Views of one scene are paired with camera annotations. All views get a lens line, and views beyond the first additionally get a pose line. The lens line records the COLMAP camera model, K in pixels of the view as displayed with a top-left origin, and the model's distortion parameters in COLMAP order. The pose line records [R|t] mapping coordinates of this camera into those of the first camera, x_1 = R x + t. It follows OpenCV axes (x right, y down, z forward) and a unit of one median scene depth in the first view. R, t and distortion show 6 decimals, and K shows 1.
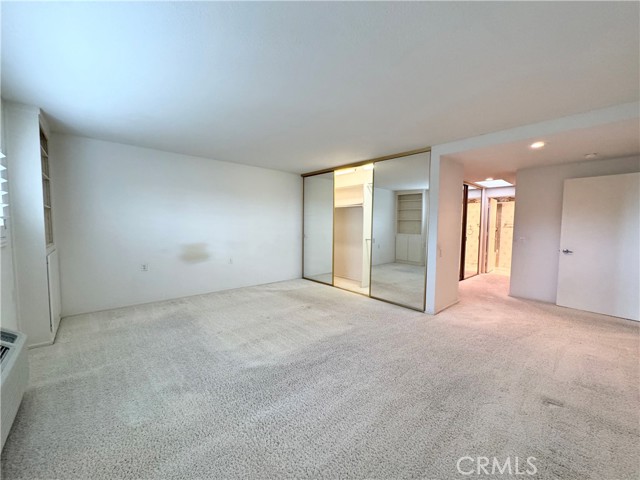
lens RADIAL K [[256.4, 0, 316.8], [0, 256.4, 238.3], [0, 0, 1]] dist [0.000776, 0.000271]
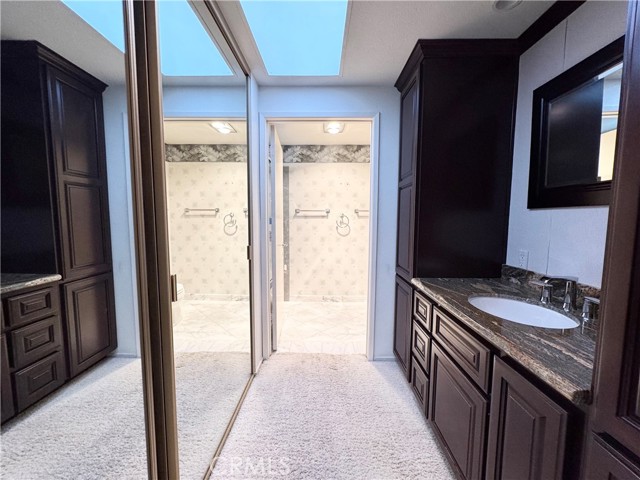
lens RADIAL K [[256.4, 0, 319.8], [0, 256.4, 236.7], [0, 0, 1]] dist [0.000776, 0.000271]
pose [[0.678229, -0.073466, 0.731169, 0.454287], [0.041815, 0.997236, 0.061412, -0.039332], [-0.733660, -0.011078, 0.679427, 0.709830]]
